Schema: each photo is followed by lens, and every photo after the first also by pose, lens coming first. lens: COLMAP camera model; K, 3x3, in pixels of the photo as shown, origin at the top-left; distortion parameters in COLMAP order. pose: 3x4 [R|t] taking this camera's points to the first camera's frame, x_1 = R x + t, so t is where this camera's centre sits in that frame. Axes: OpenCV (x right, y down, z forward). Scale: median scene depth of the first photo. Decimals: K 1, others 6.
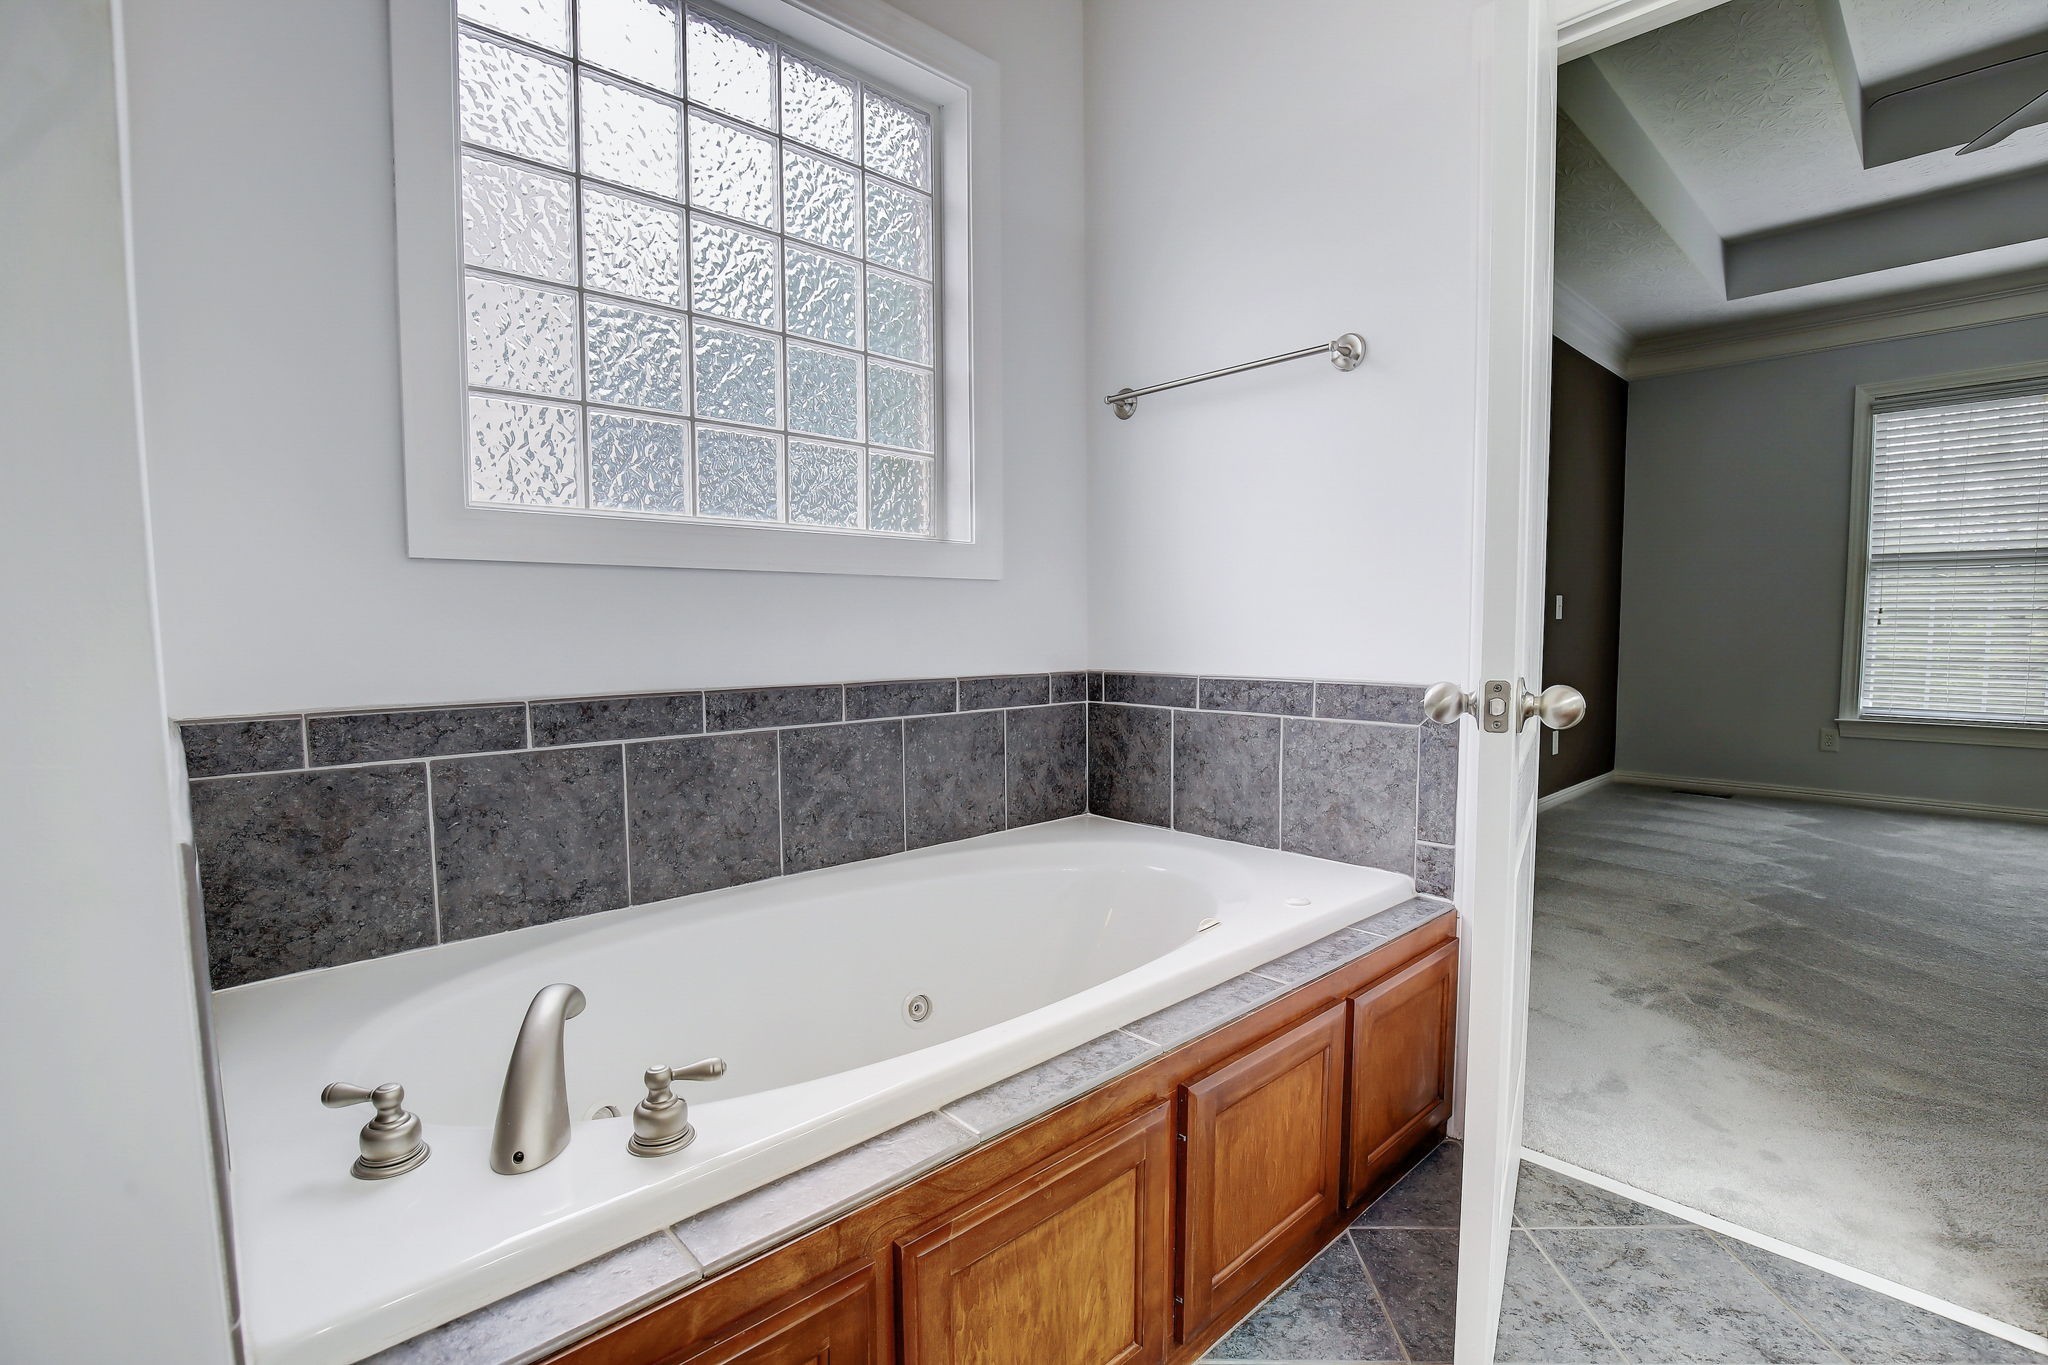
lens RADIAL K [[941.4, 0, 1029.3], [0, 941.4, 696.1], [0, 0, 1]] dist [-0.034634, 0.006018]
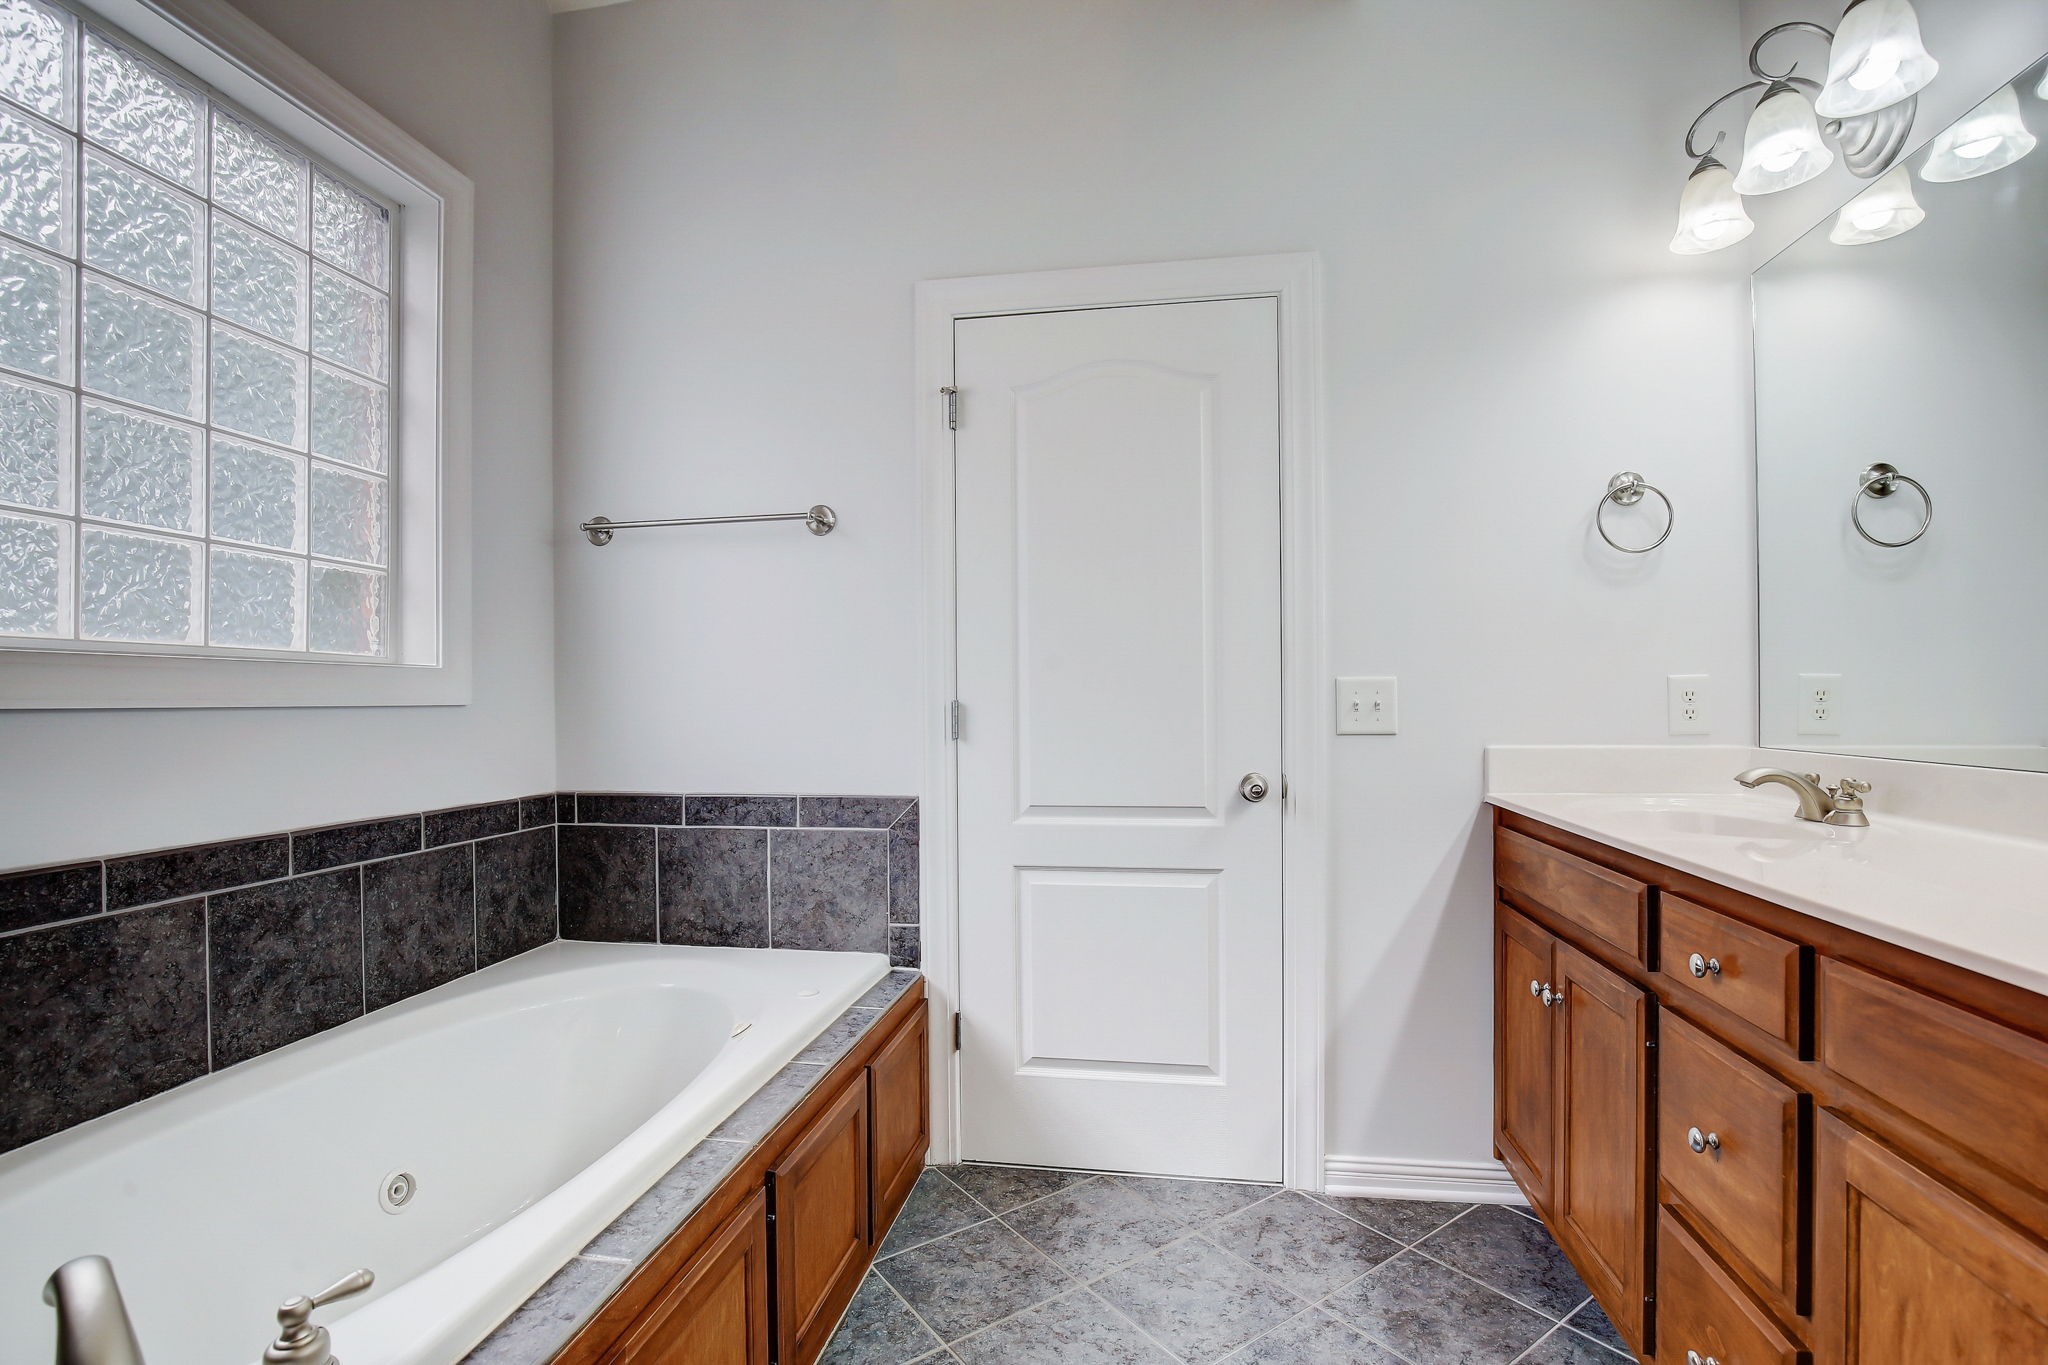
lens RADIAL K [[941.4, 0, 1029.3], [0, 941.4, 696.1], [0, 0, 1]] dist [-0.034634, 0.006018]
pose [[0.795925, 0.000031, 0.605396, -0.170326], [0.050479, 0.996514, -0.066415, -0.047568], [-0.603288, 0.083421, 0.793149, -0.097142]]
